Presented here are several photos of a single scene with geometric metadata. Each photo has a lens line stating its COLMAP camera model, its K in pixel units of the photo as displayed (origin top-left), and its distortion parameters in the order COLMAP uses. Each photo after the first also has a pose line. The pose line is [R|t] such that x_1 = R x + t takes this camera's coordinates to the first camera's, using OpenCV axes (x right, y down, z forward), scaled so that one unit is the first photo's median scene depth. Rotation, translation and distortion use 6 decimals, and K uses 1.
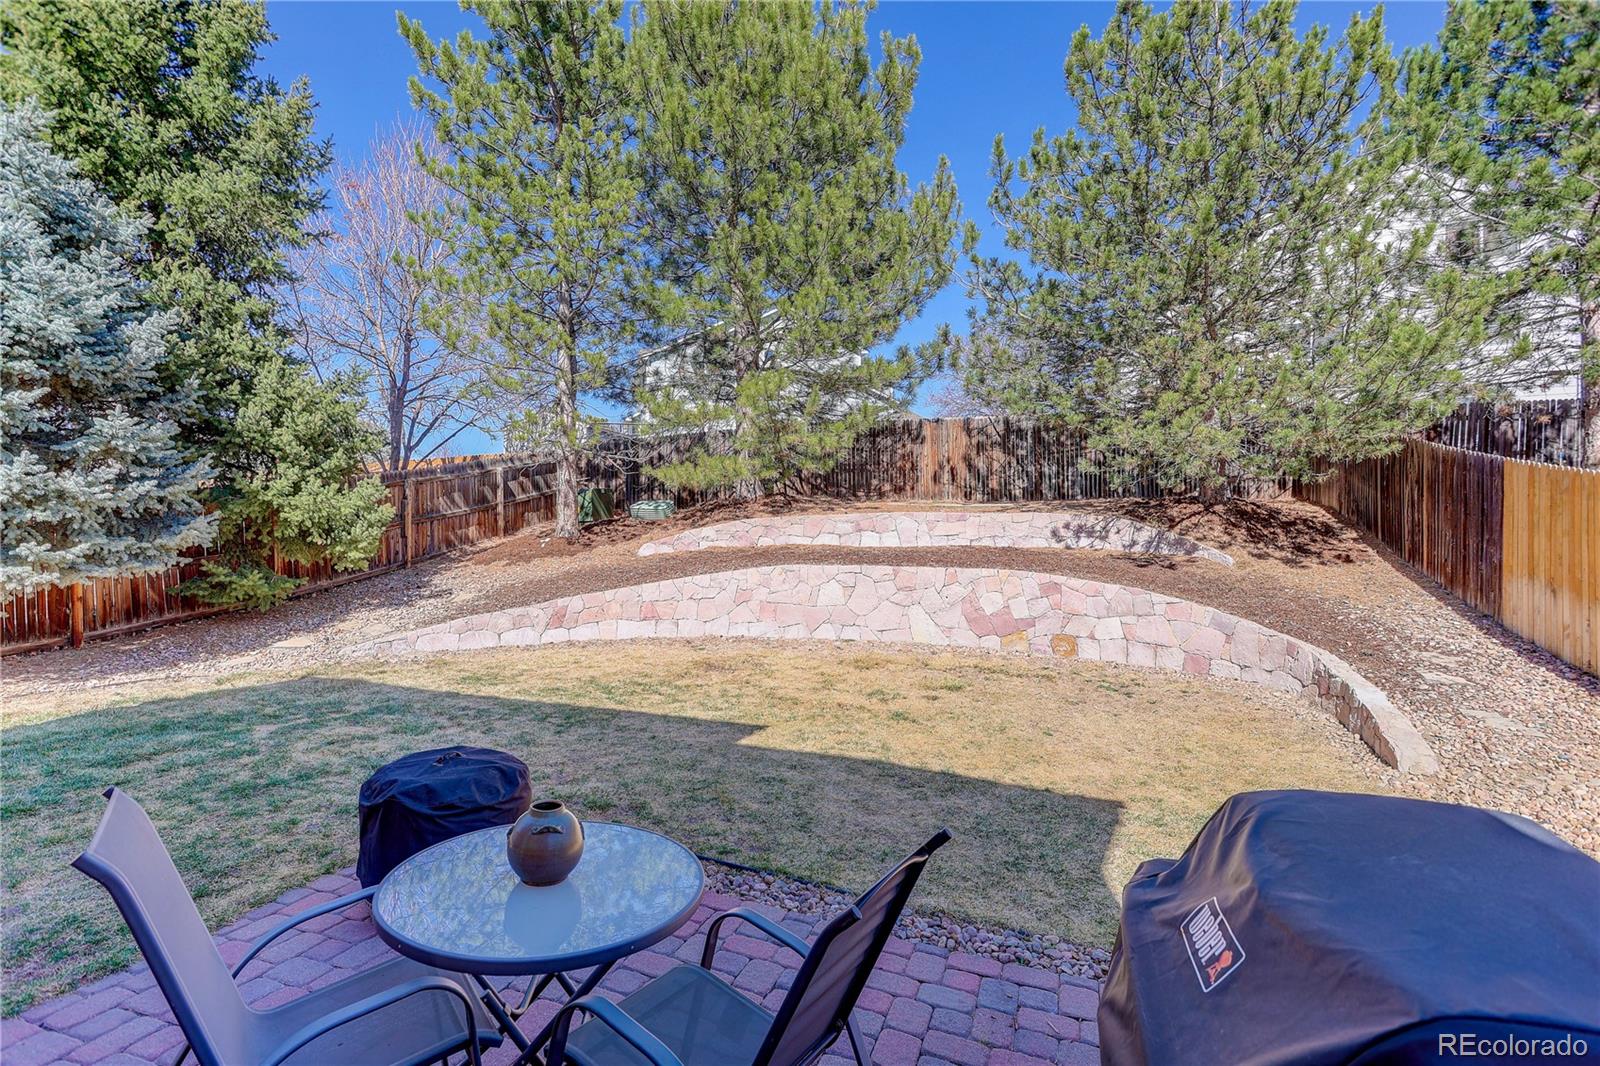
lens RADIAL K [[772.7, 0, 785.0], [0, 772.7, 535.6], [0, 0, 1]] dist [-0.060635, 0.042048]
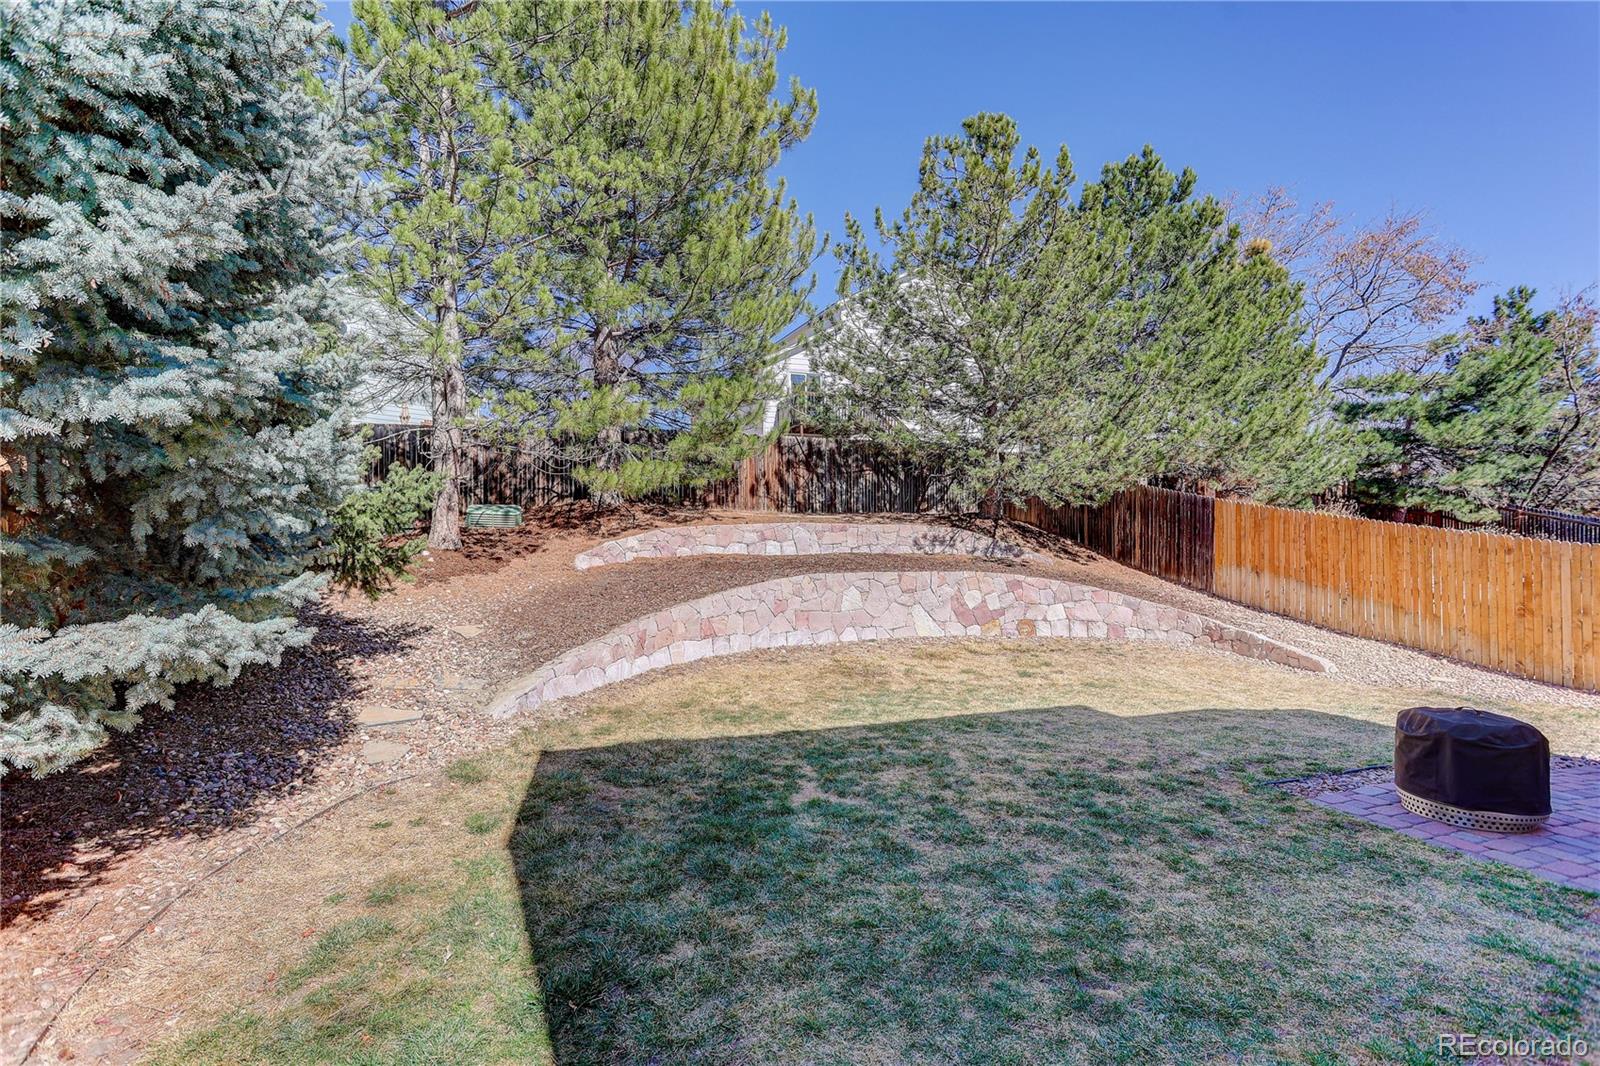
lens RADIAL K [[772.7, 0, 785.0], [0, 772.7, 535.6], [0, 0, 1]] dist [-0.060635, 0.042048]
pose [[0.758392, 0.000793, 0.651798, -0.614295], [0.004774, 0.999966, -0.006772, -0.005865], [-0.651781, 0.008248, 0.758362, 0.205865]]
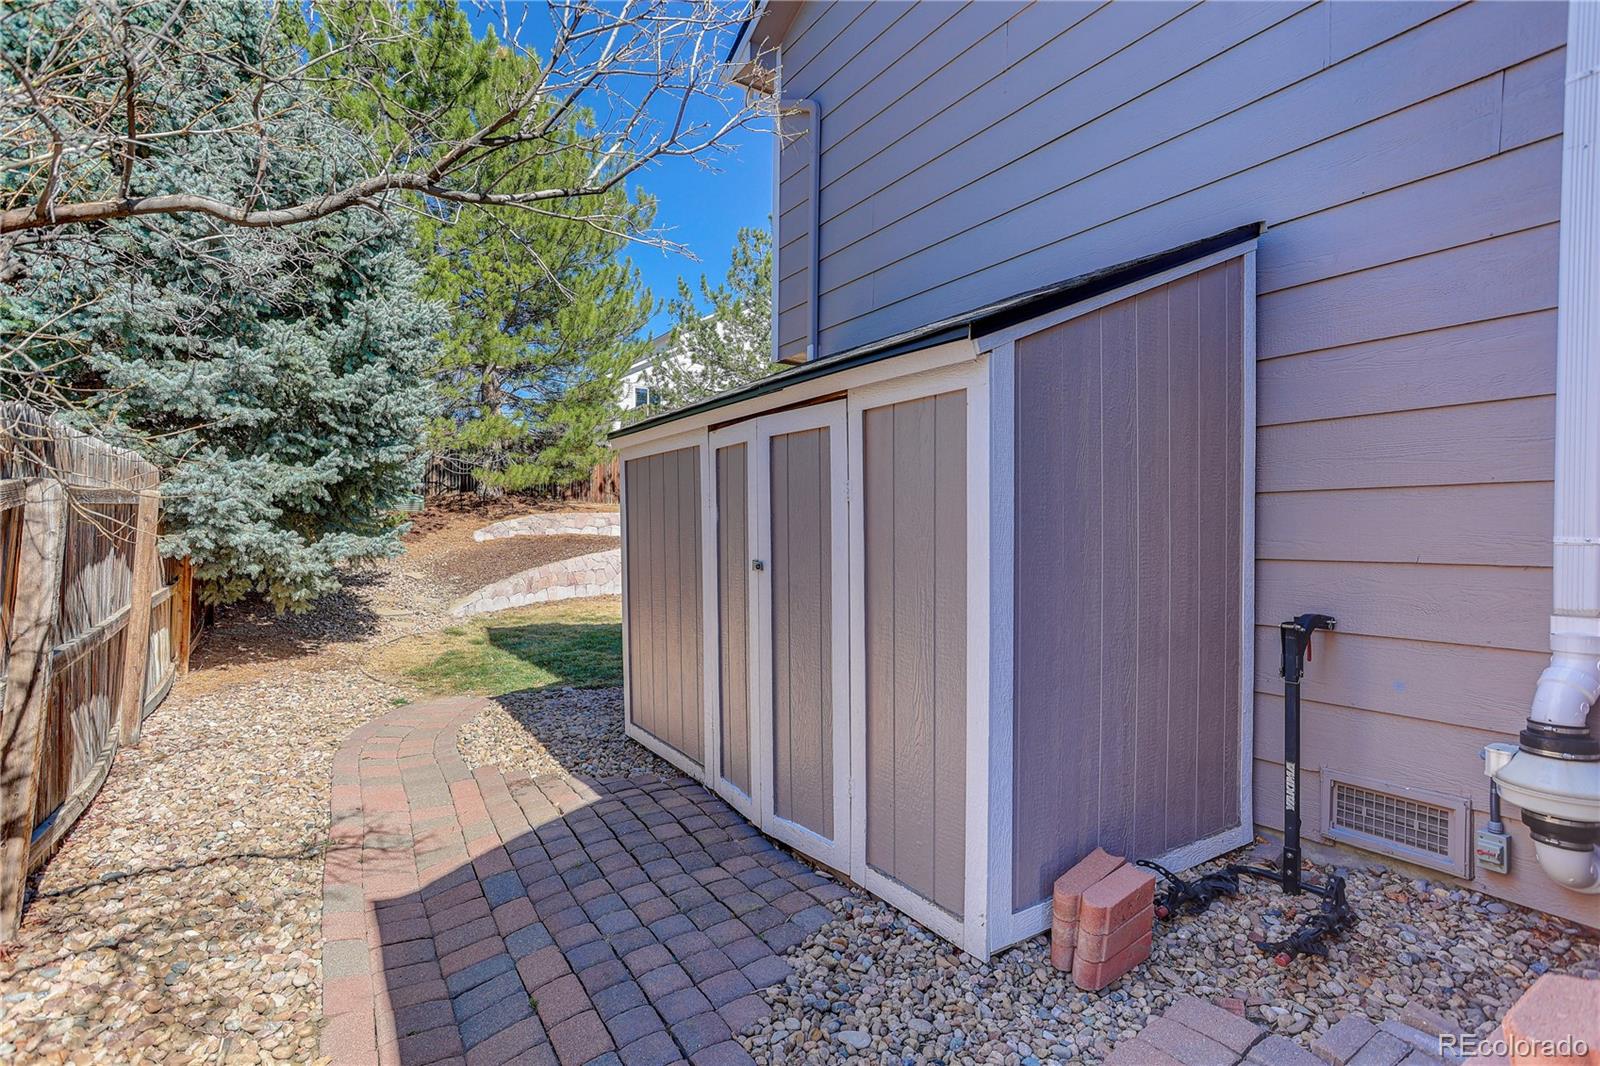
lens RADIAL K [[772.7, 0, 785.0], [0, 772.7, 535.6], [0, 0, 1]] dist [-0.060635, 0.042048]
pose [[0.614118, 0.010011, 0.789150, -0.905776], [-0.009463, 0.999941, -0.005321, 0.019645], [-0.789157, -0.004200, 0.614177, -0.144296]]
